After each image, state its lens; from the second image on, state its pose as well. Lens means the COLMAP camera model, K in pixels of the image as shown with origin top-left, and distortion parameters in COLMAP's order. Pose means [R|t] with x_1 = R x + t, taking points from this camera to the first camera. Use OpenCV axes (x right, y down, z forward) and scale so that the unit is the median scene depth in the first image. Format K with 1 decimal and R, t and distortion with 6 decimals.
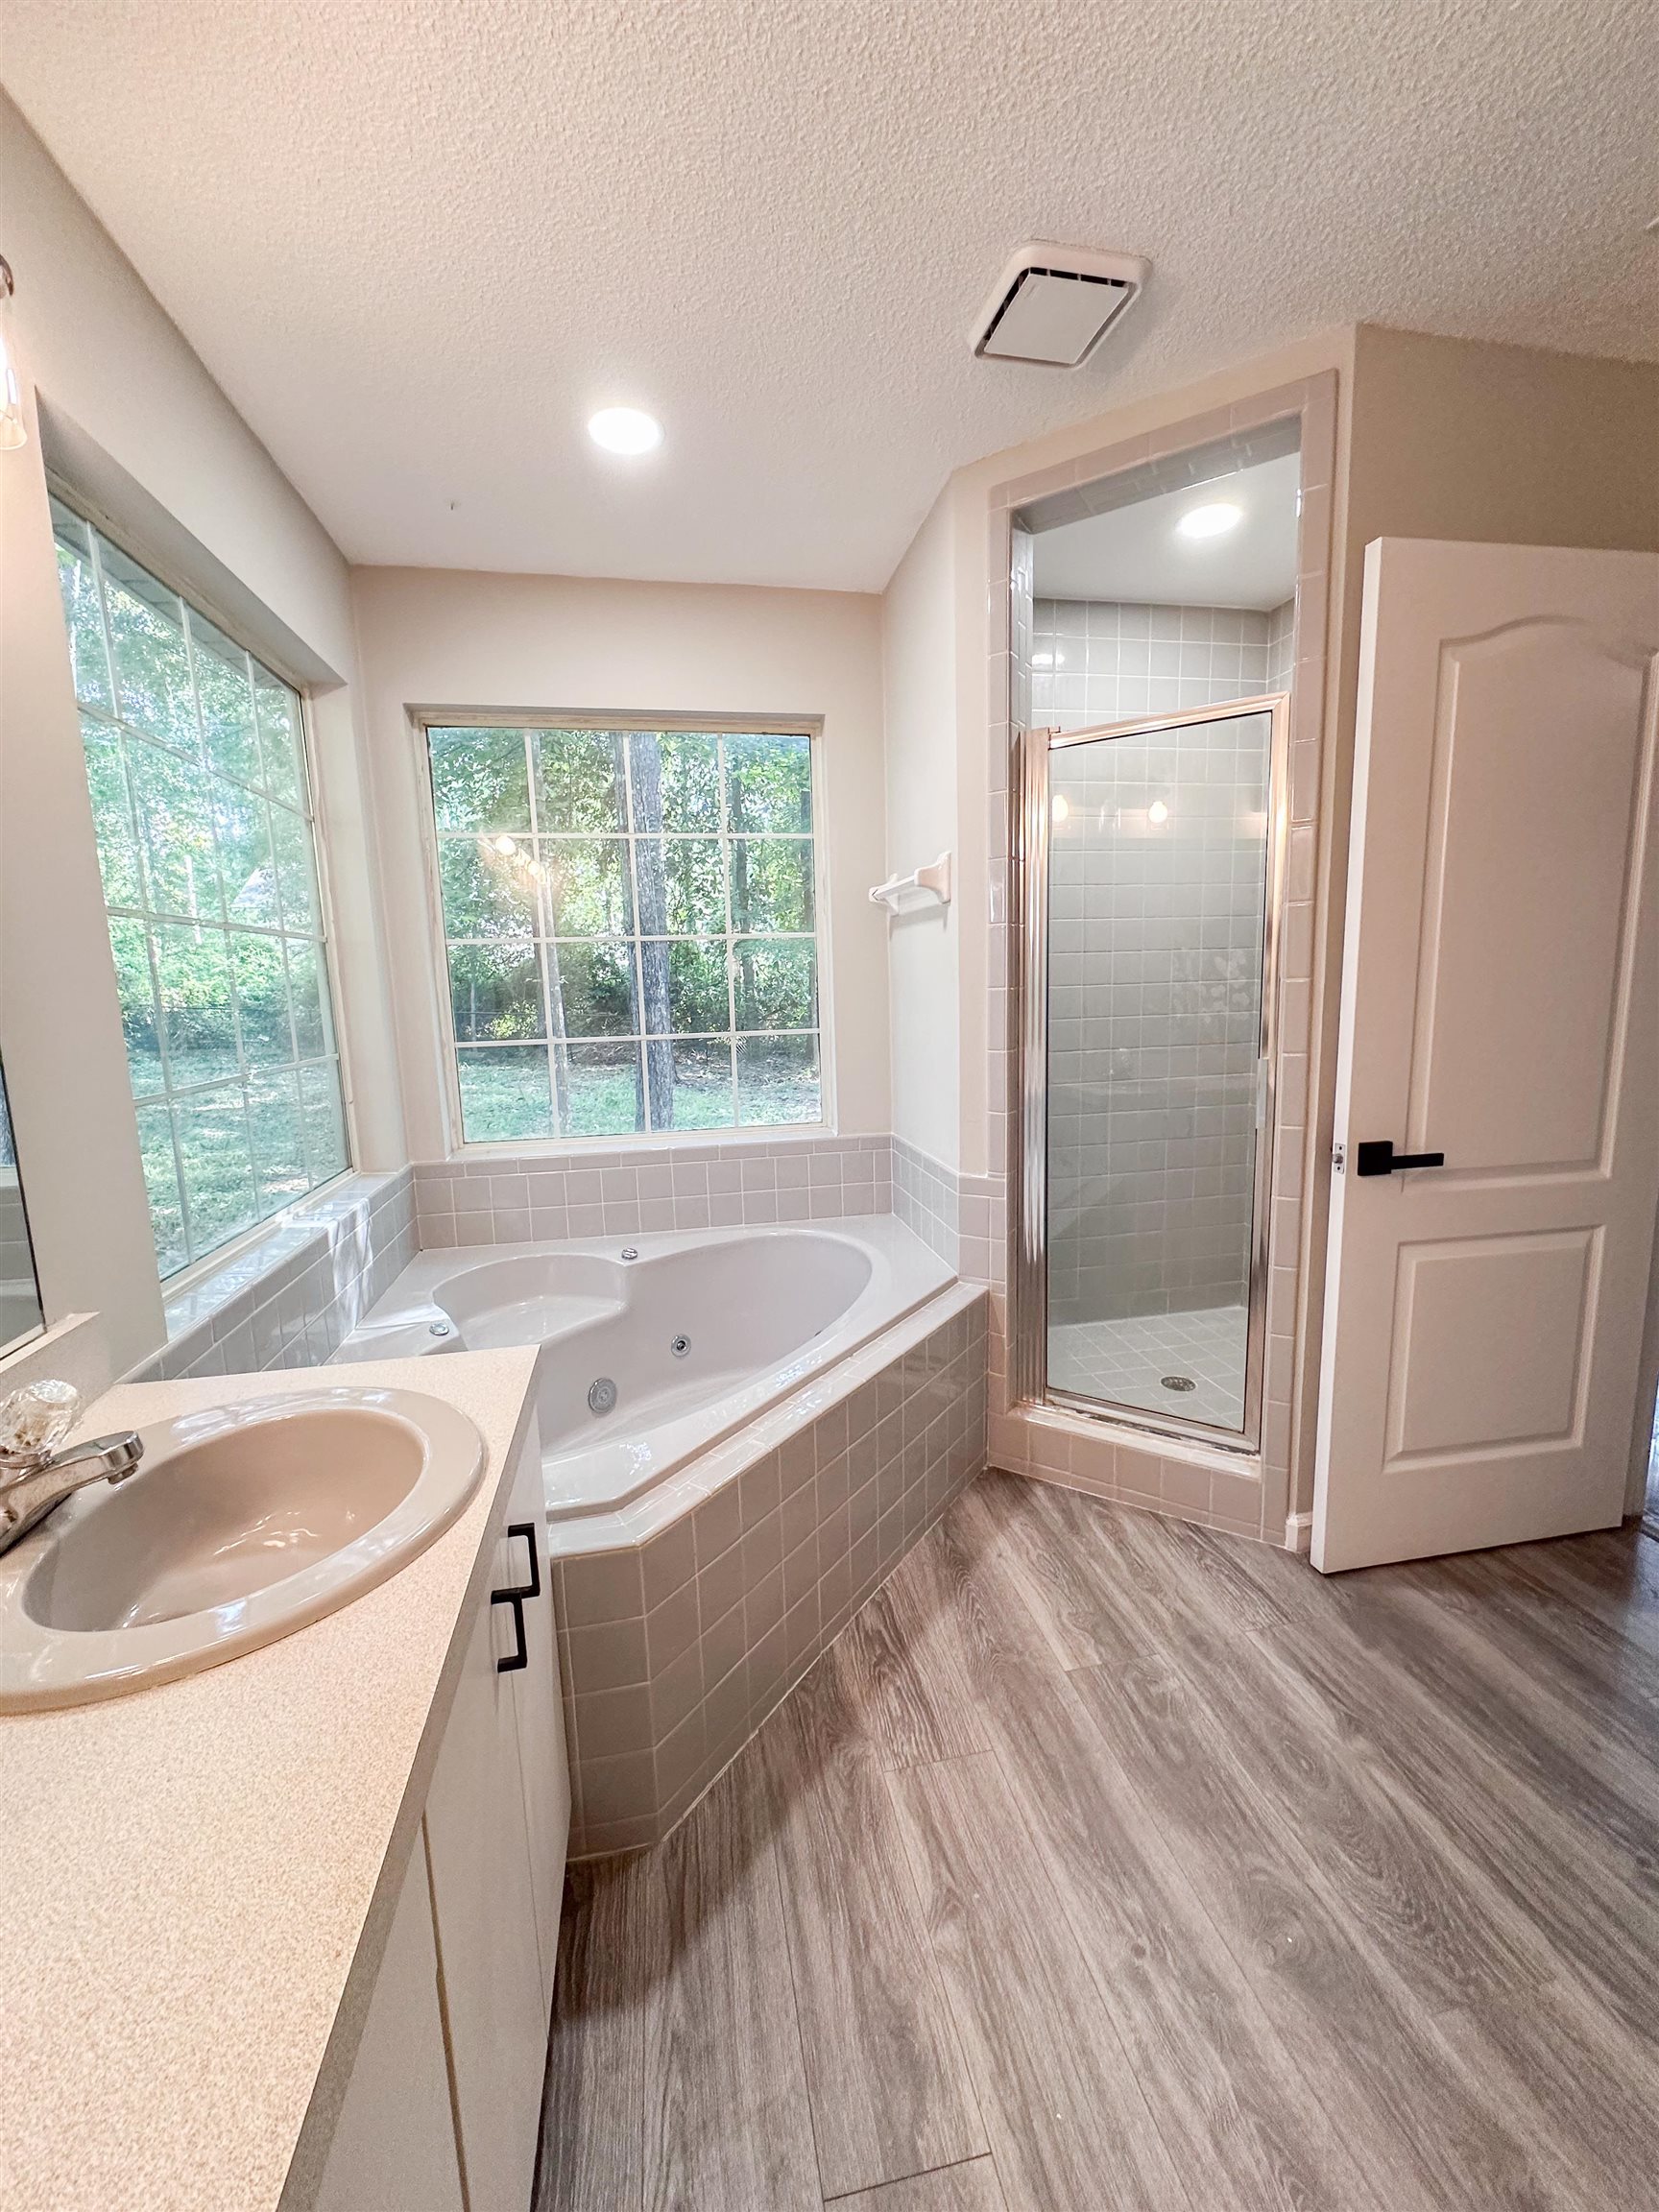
lens RADIAL K [[883.0, 0, 833.1], [0, 883.0, 1117.1], [0, 0, 1]] dist [-0.002483, 0.000020]
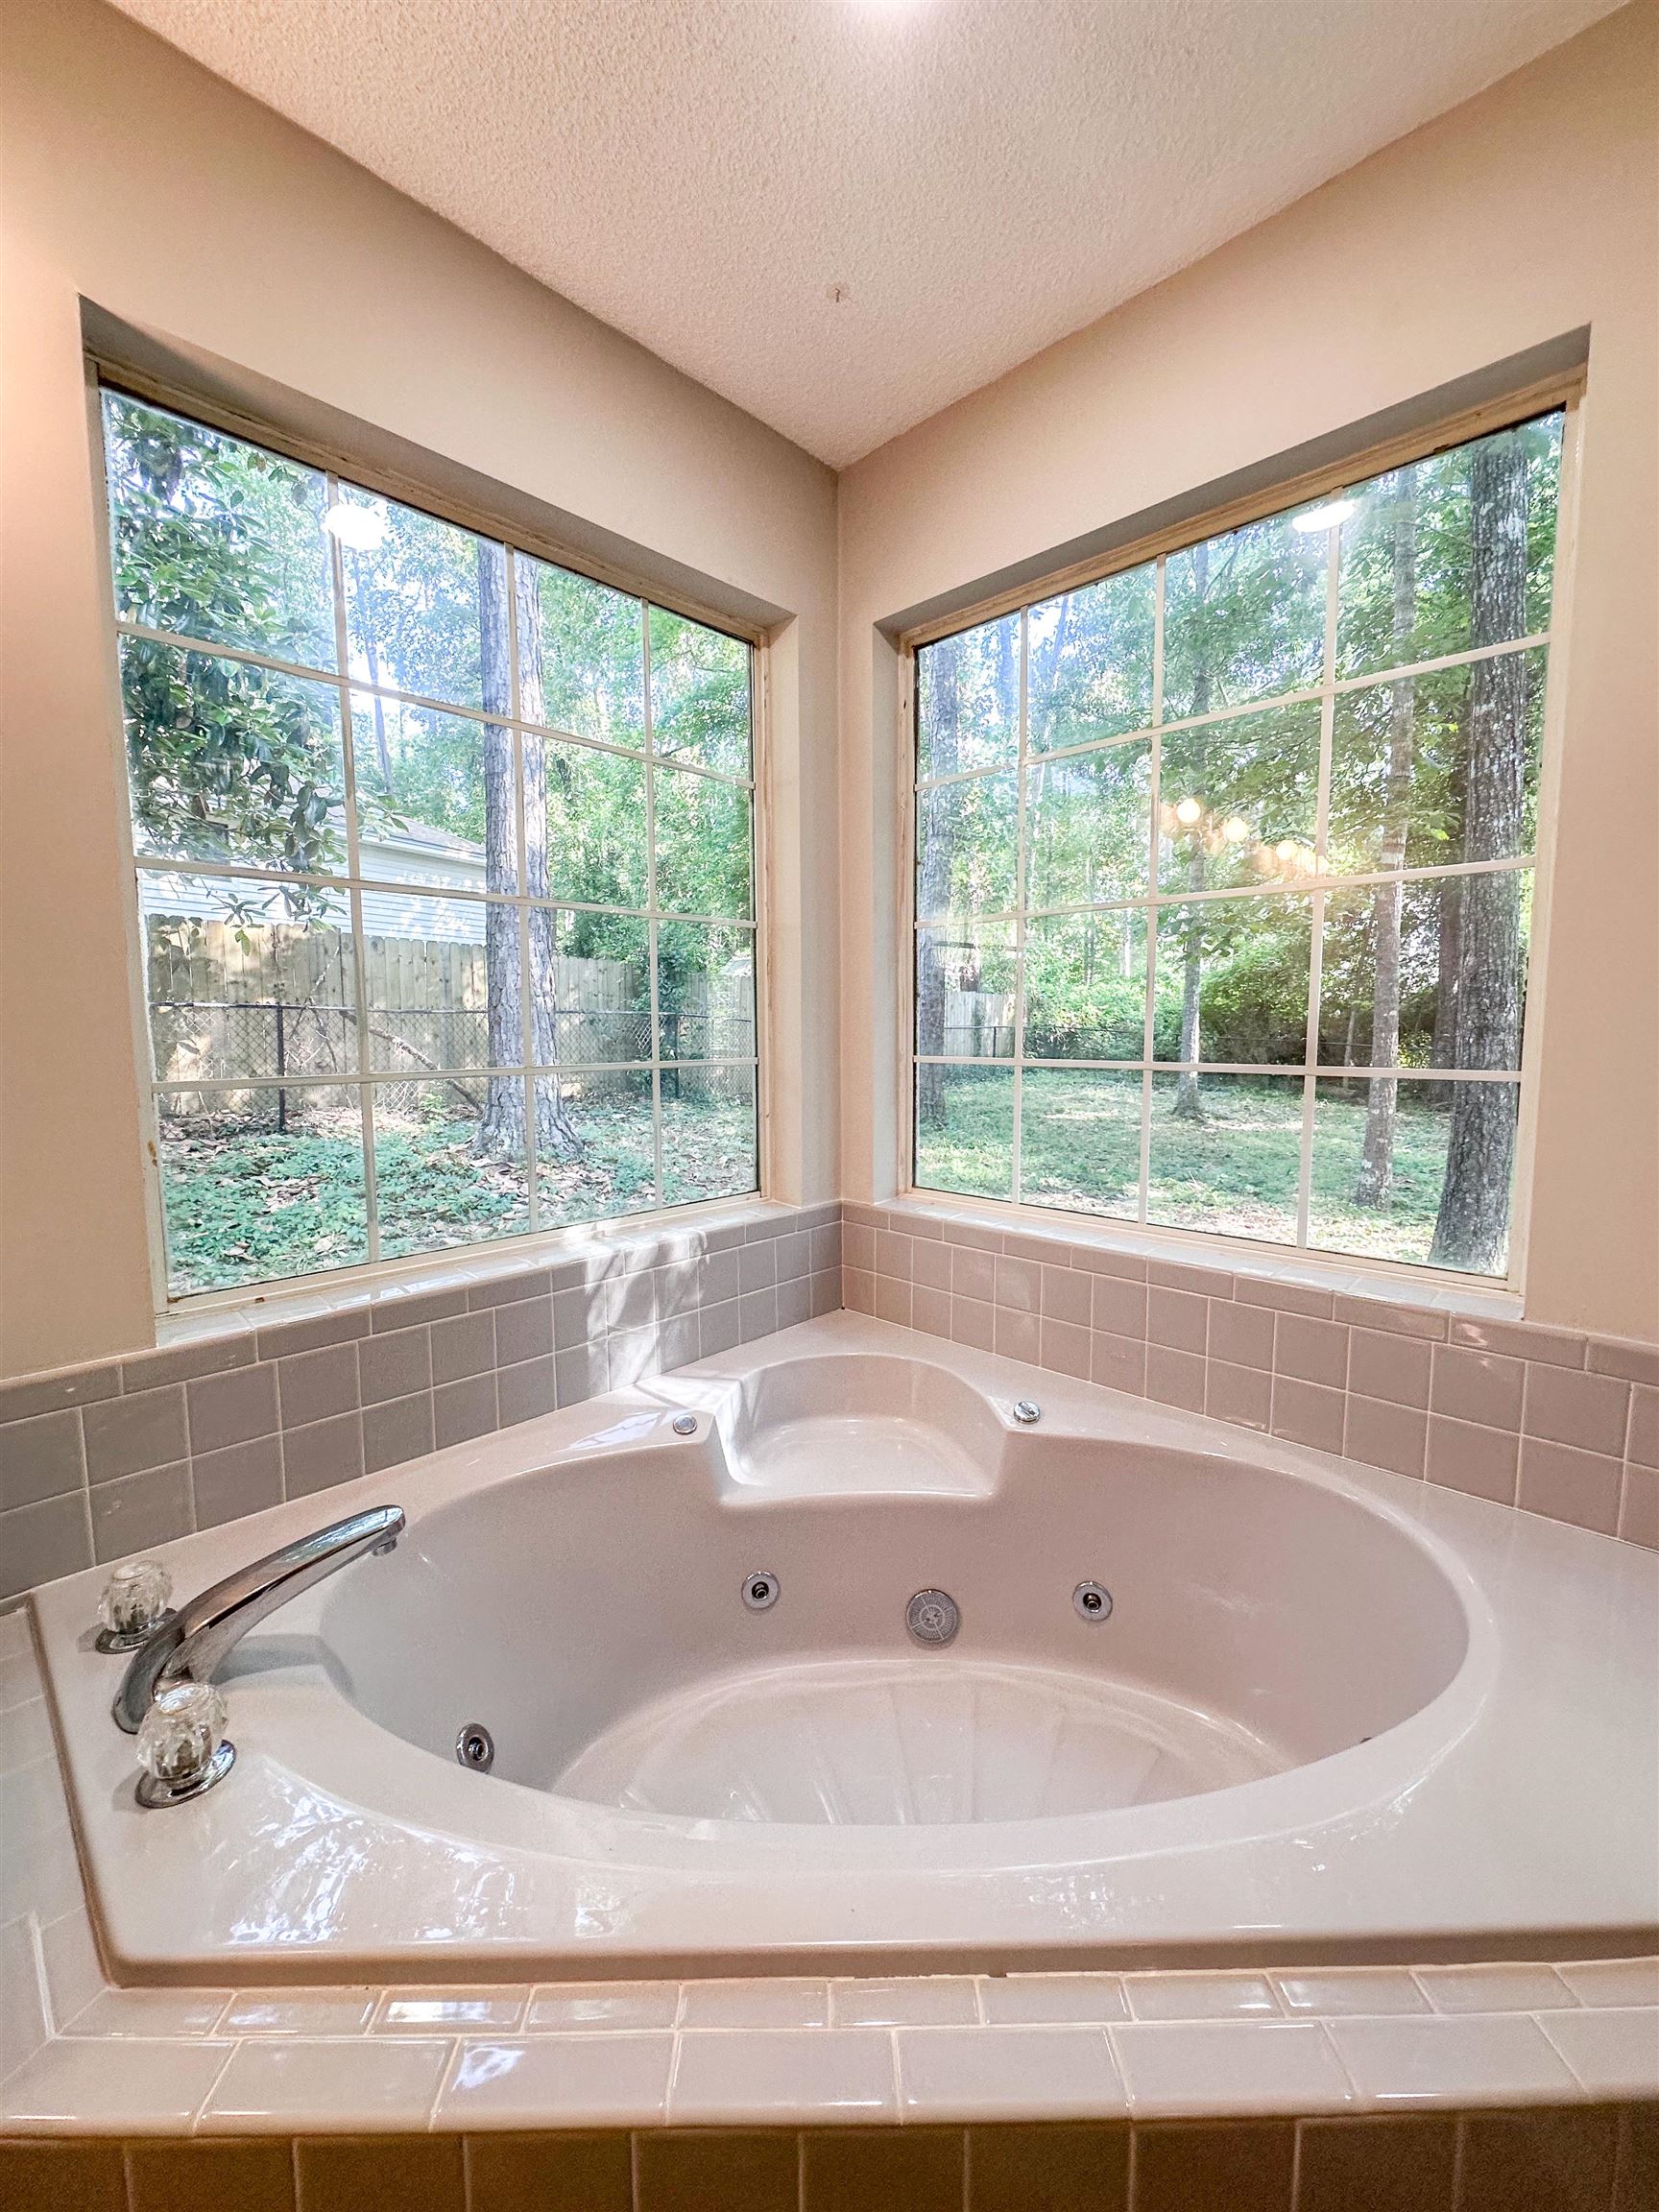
lens RADIAL K [[883.0, 0, 827.0], [0, 883.0, 1110.0], [0, 0, 1]] dist [-0.002483, 0.000020]
pose [[0.567386, 0.103974, -0.816861, 0.283609], [-0.138316, 0.989936, 0.029931, -0.086694], [0.811752, 0.096002, 0.576057, 0.866148]]
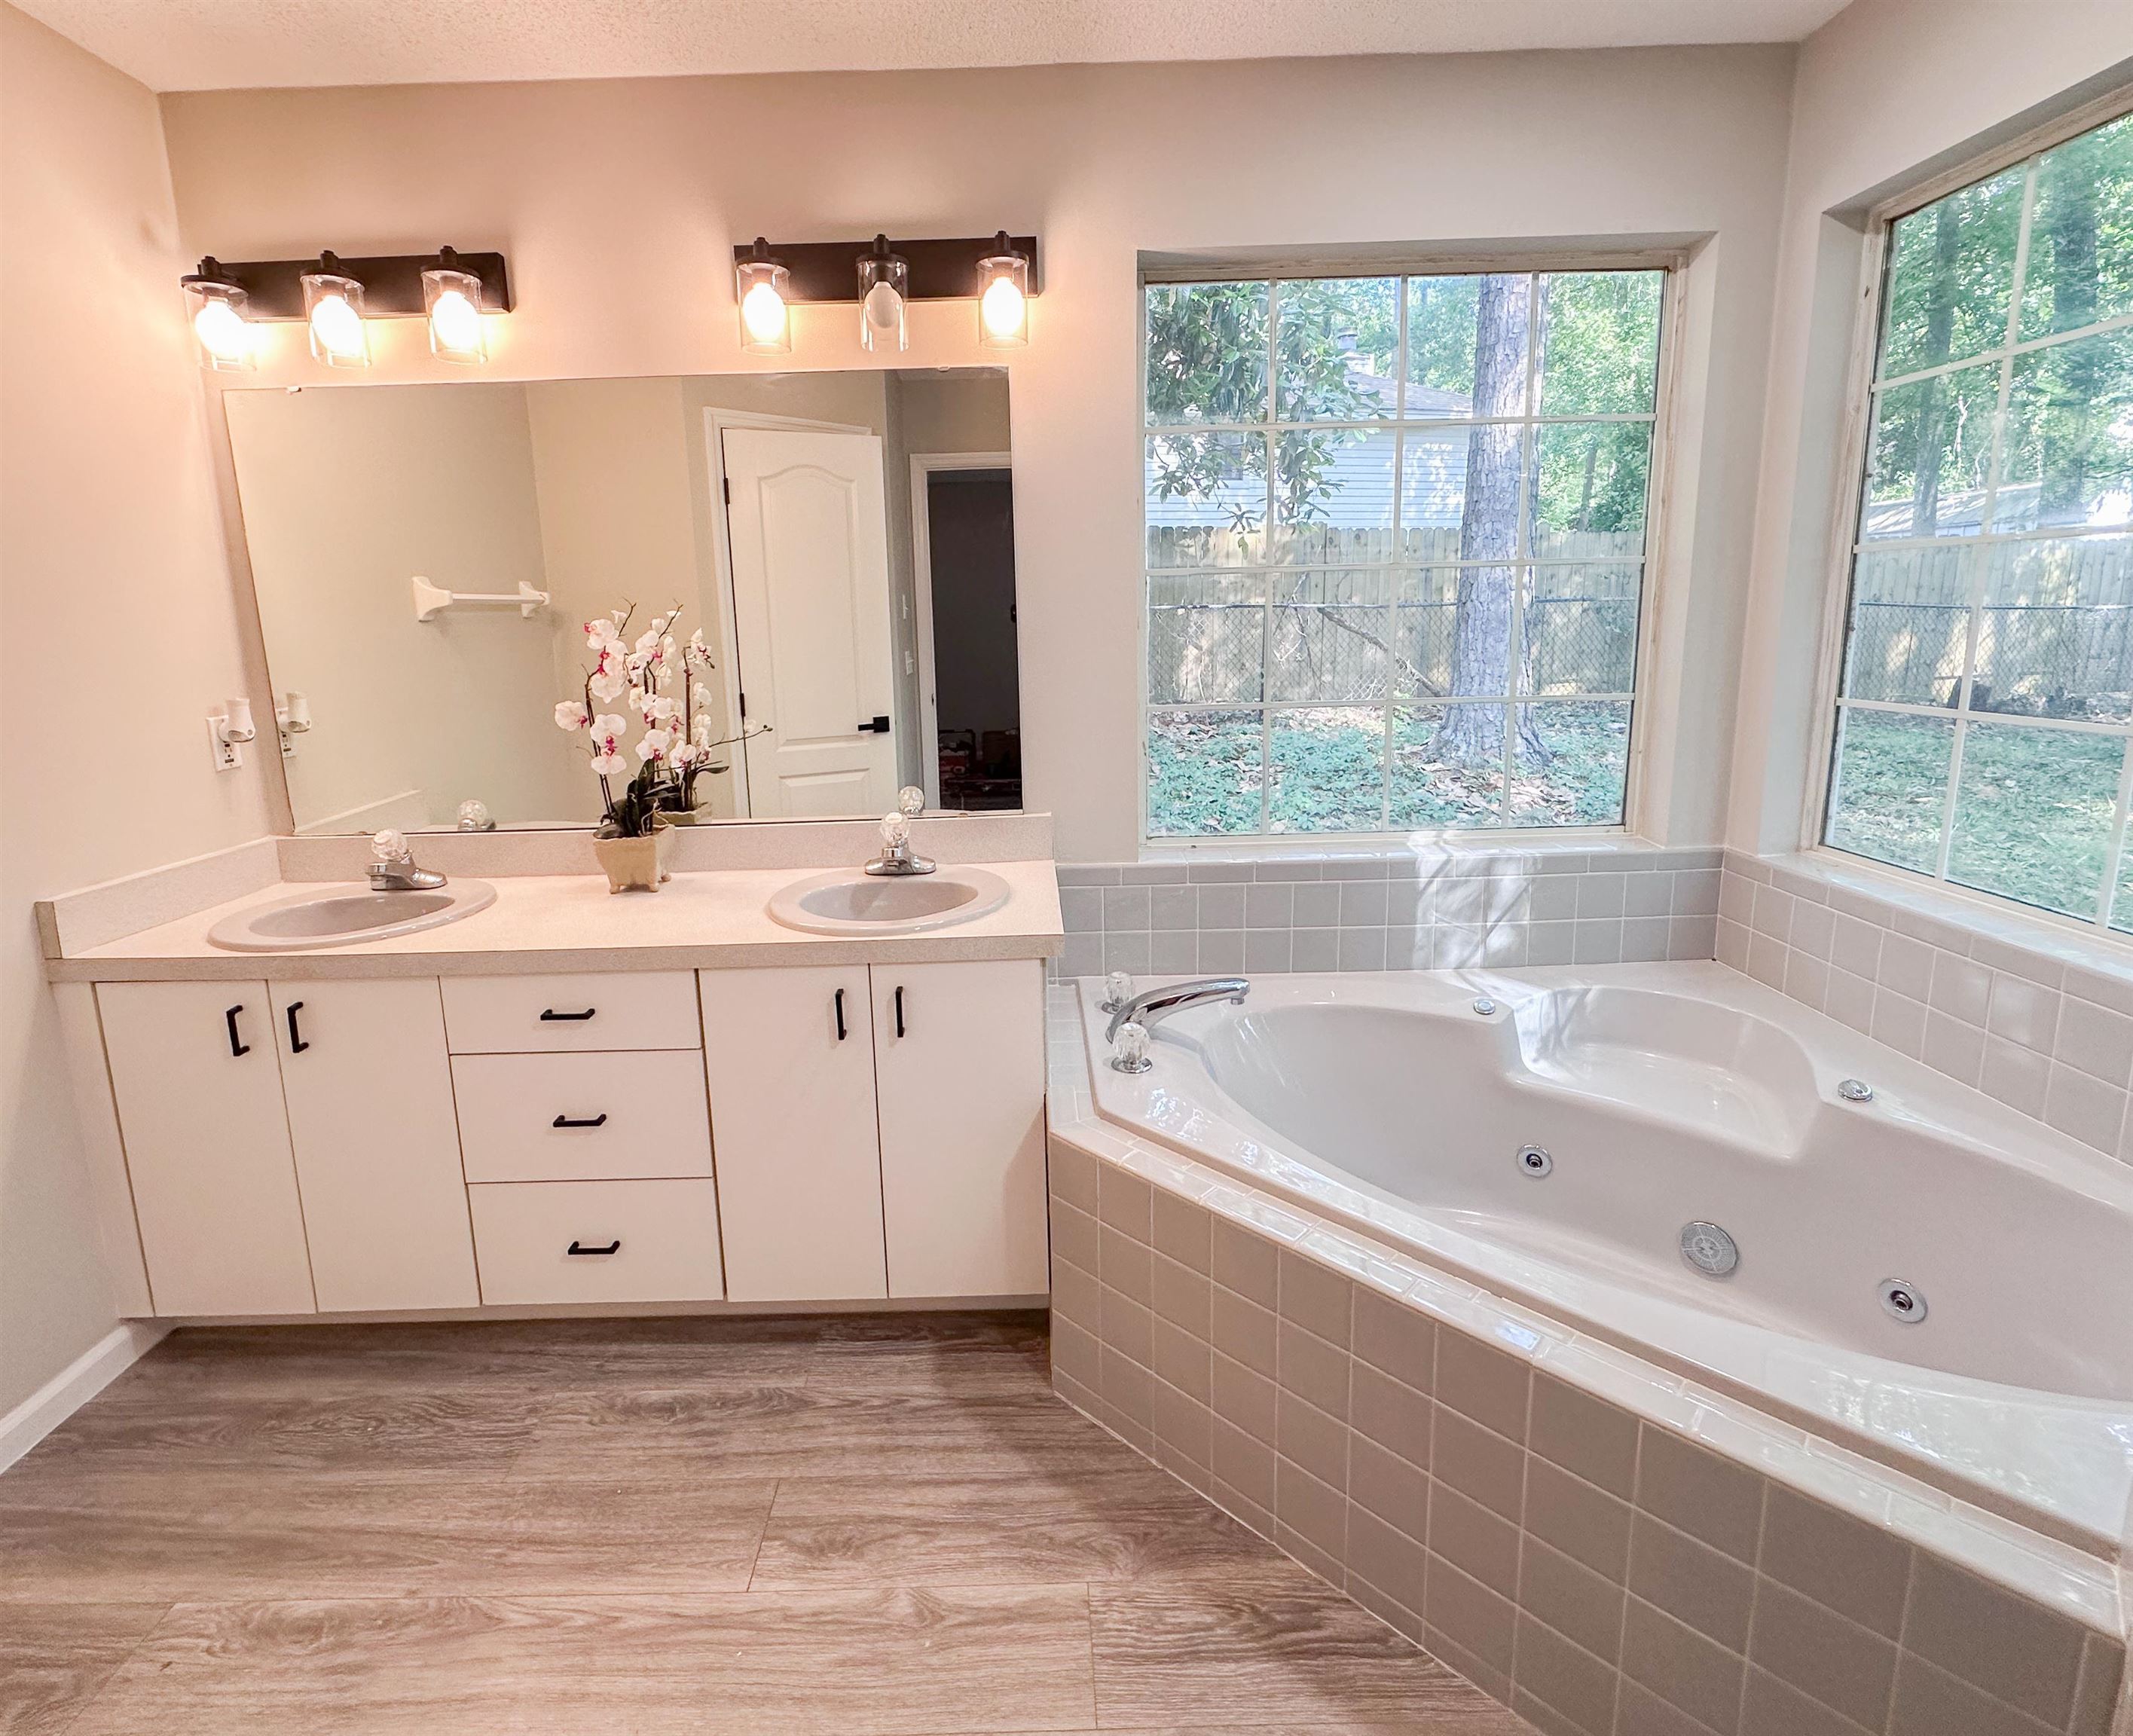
lens RADIAL K [[1007.7, 0, 1017.6], [0, 1007.7, 794.6], [0, 0, 1]] dist [0.001758, 0.000701]
pose [[-0.202058, 0.204126, -0.957865, 0.803715], [-0.119016, 0.965672, 0.230896, -0.203241], [0.972115, 0.160655, -0.170828, 0.919247]]
